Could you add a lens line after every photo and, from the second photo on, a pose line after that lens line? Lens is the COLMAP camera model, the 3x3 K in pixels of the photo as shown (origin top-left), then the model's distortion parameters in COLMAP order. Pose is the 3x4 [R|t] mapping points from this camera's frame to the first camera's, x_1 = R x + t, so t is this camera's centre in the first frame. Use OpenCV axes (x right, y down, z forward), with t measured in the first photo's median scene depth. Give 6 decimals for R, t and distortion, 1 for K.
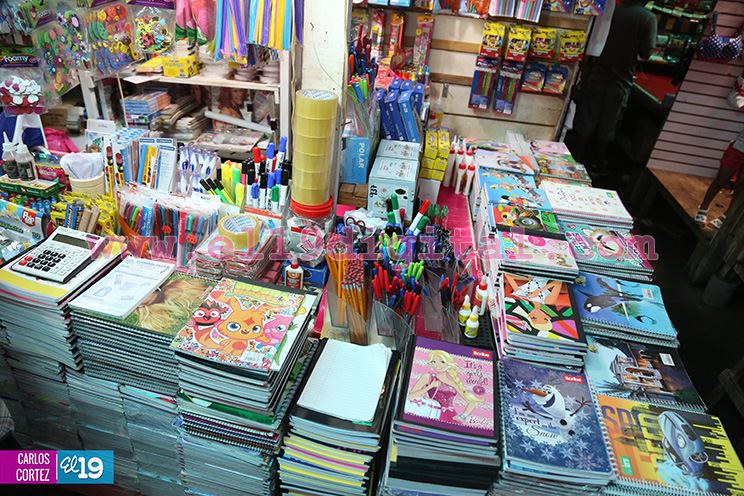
lens RADIAL K [[494.6, 0, 368.6], [0, 494.6, 259.2], [0, 0, 1]] dist [-0.126317, 0.063783]
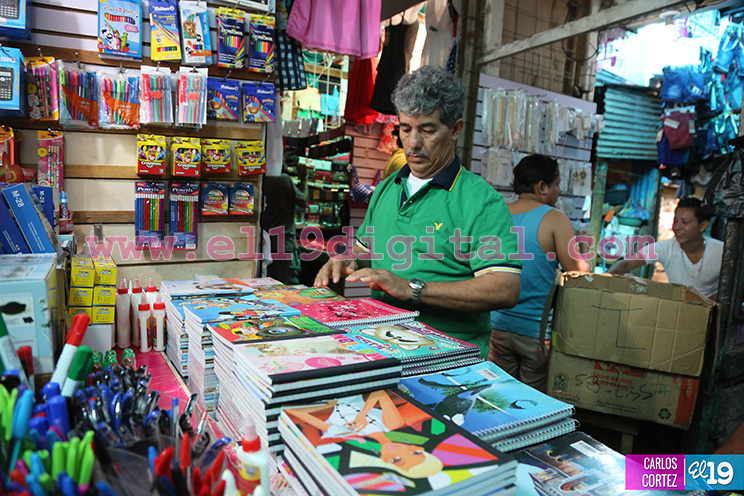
lens RADIAL K [[494.6, 0, 368.6], [0, 494.6, 259.2], [0, 0, 1]] dist [-0.126317, 0.063783]
pose [[0.785226, -0.119415, 0.607586, 0.044076], [0.364786, 0.882091, -0.298072, 0.045882], [-0.500351, 0.455693, 0.736201, 0.341177]]
